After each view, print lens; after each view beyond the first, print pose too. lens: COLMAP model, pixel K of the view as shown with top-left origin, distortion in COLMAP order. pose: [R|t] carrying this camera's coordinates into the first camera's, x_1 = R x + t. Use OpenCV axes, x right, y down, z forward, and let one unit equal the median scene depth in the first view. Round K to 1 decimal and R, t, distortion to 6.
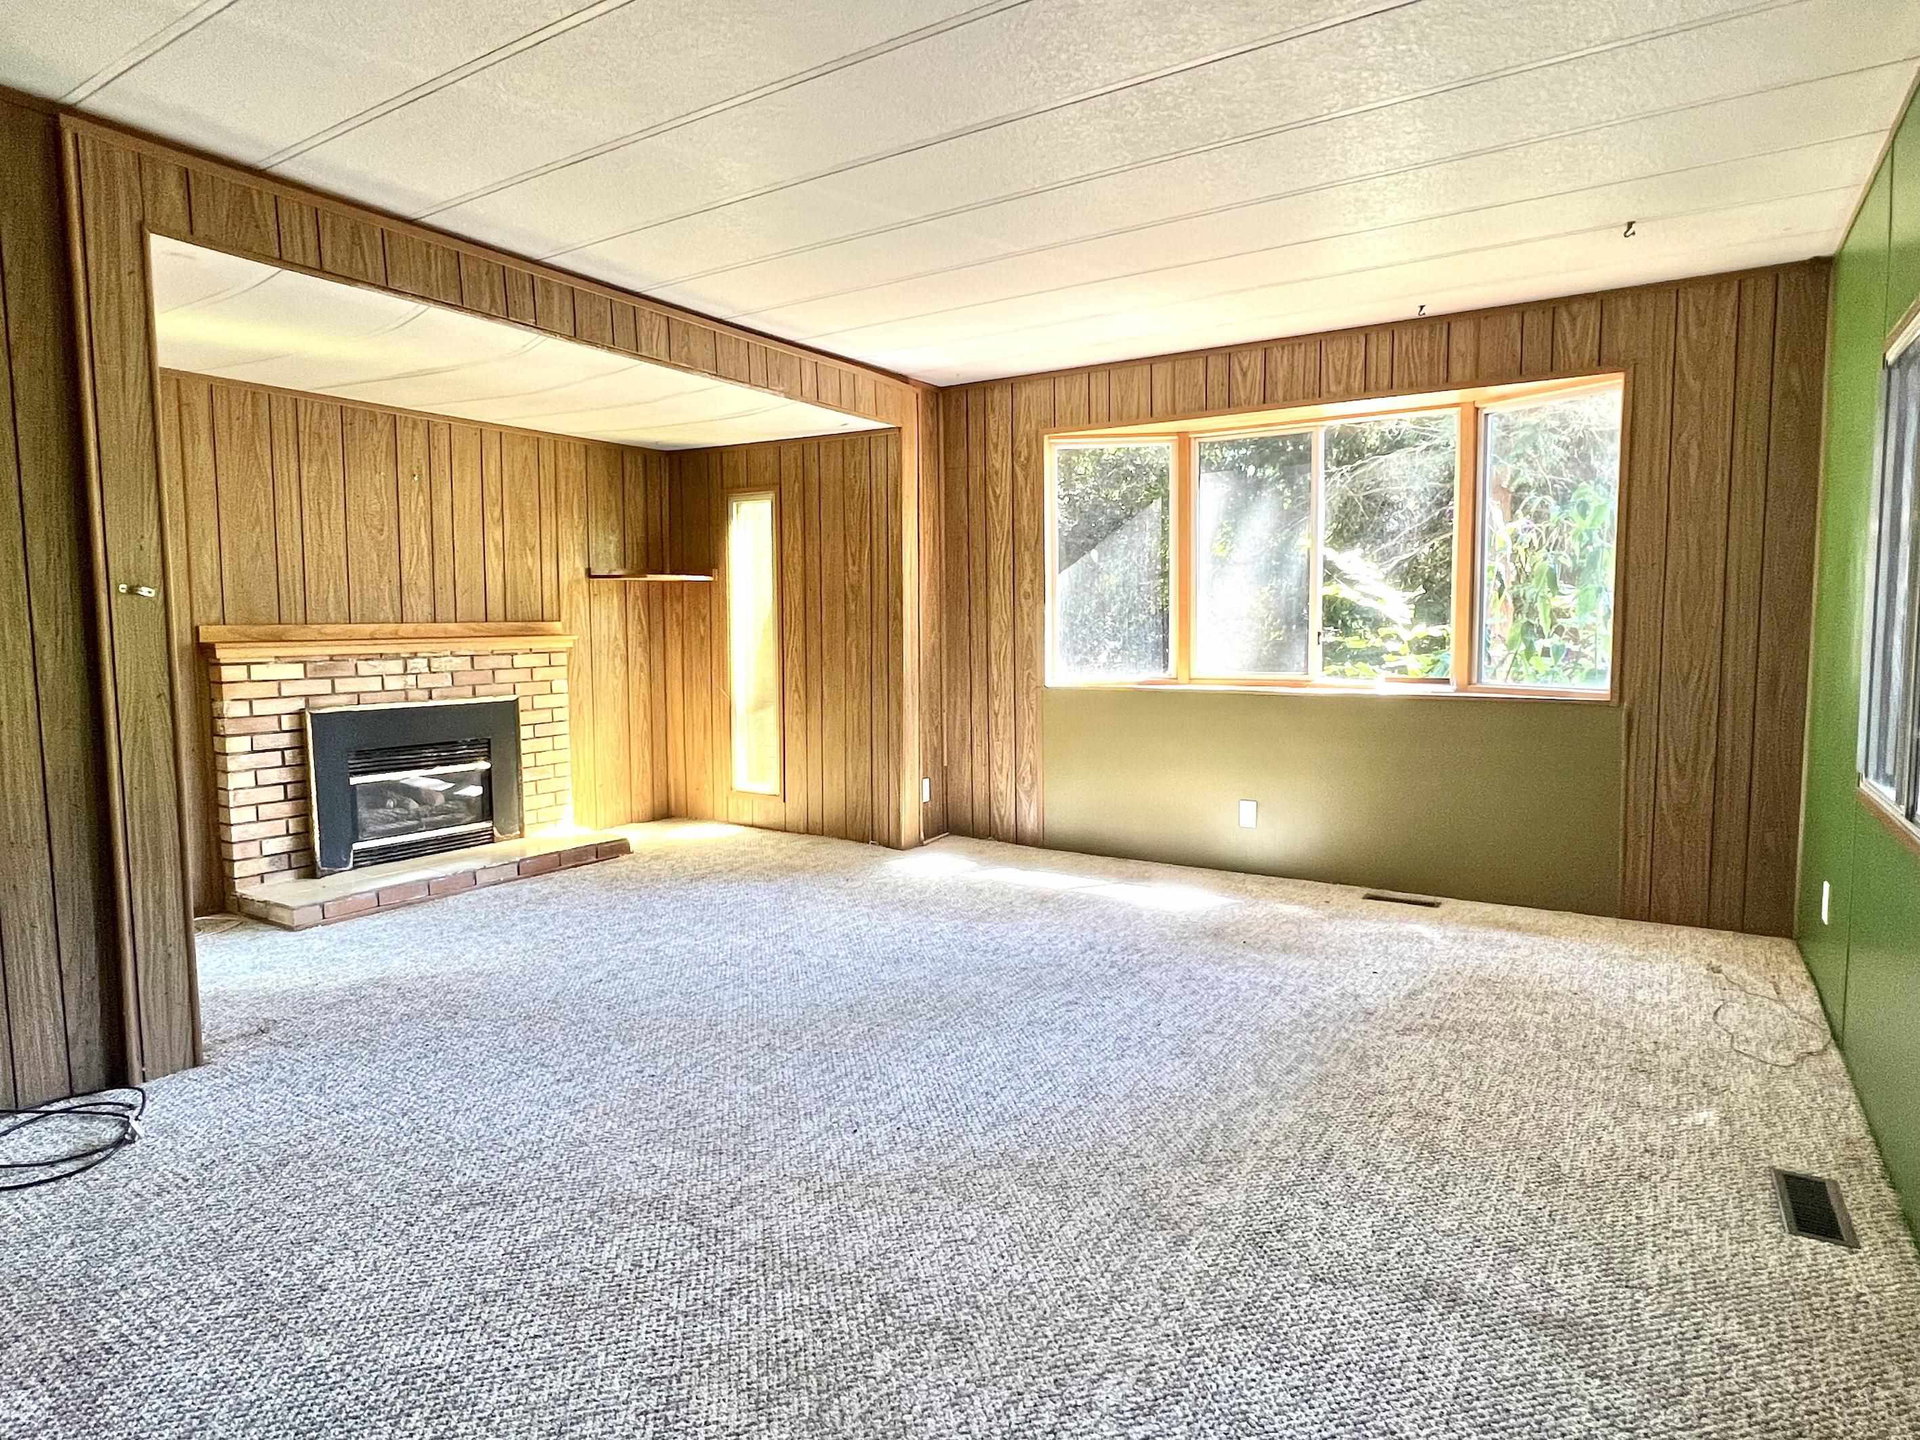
lens RADIAL K [[1097.4, 0, 947.6], [0, 1097.4, 720.0], [0, 0, 1]] dist [-0.004203, 0.000394]
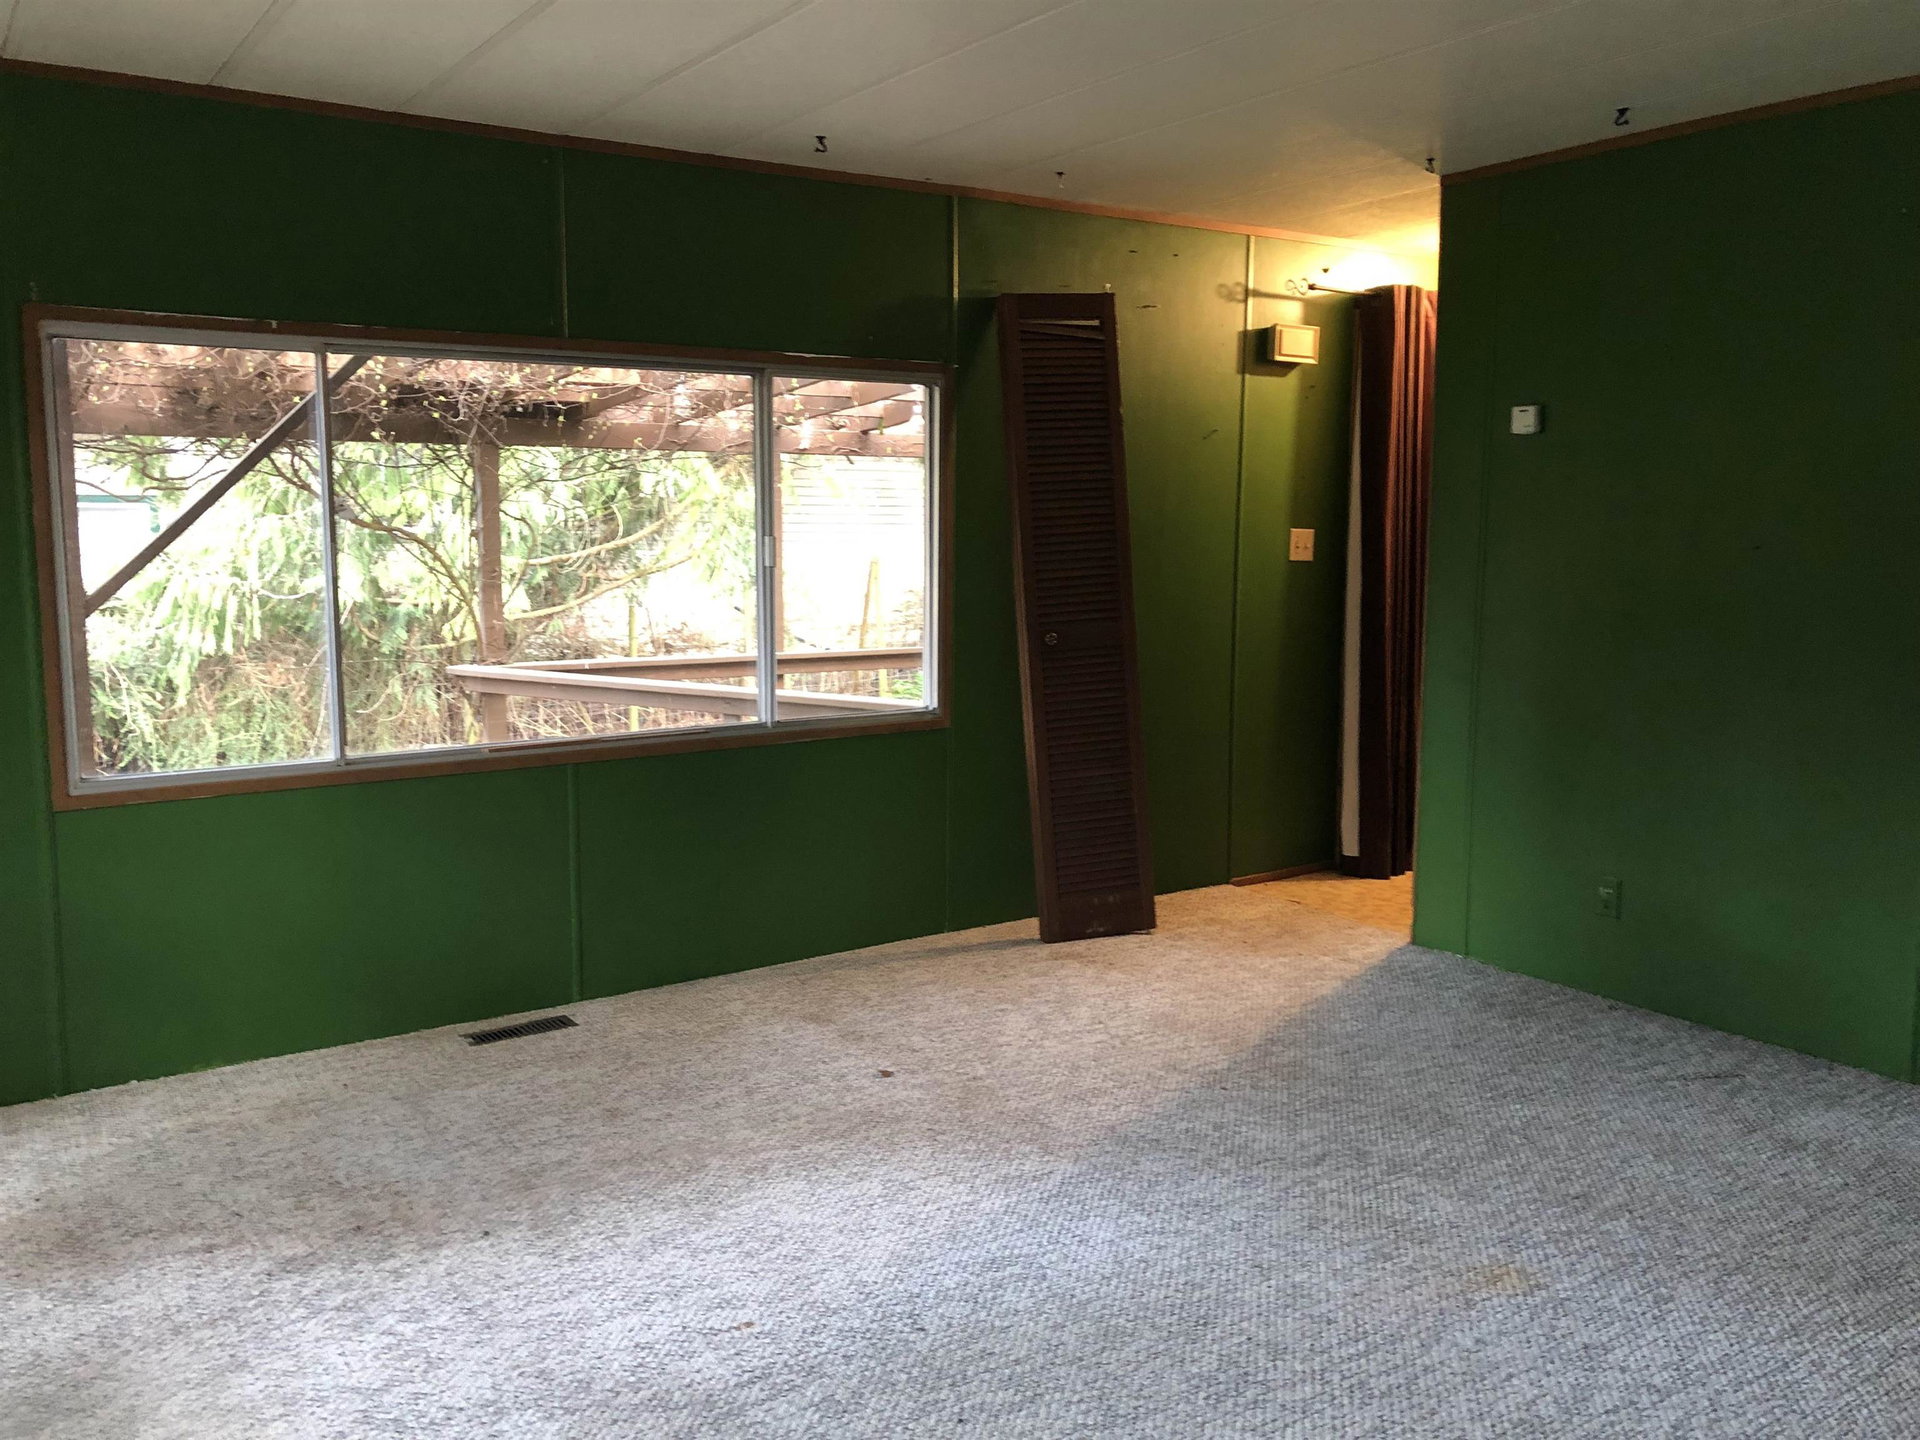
lens RADIAL K [[1594.8, 0, 960.0], [0, 1594.8, 720.0], [0, 0, 1]] dist [0.032212, -0.001104]
pose [[-0.925478, -0.043532, 0.376292, -0.359037], [0.038129, 0.977624, 0.206874, -0.259720], [-0.376878, 0.205805, -0.903110, 2.015772]]
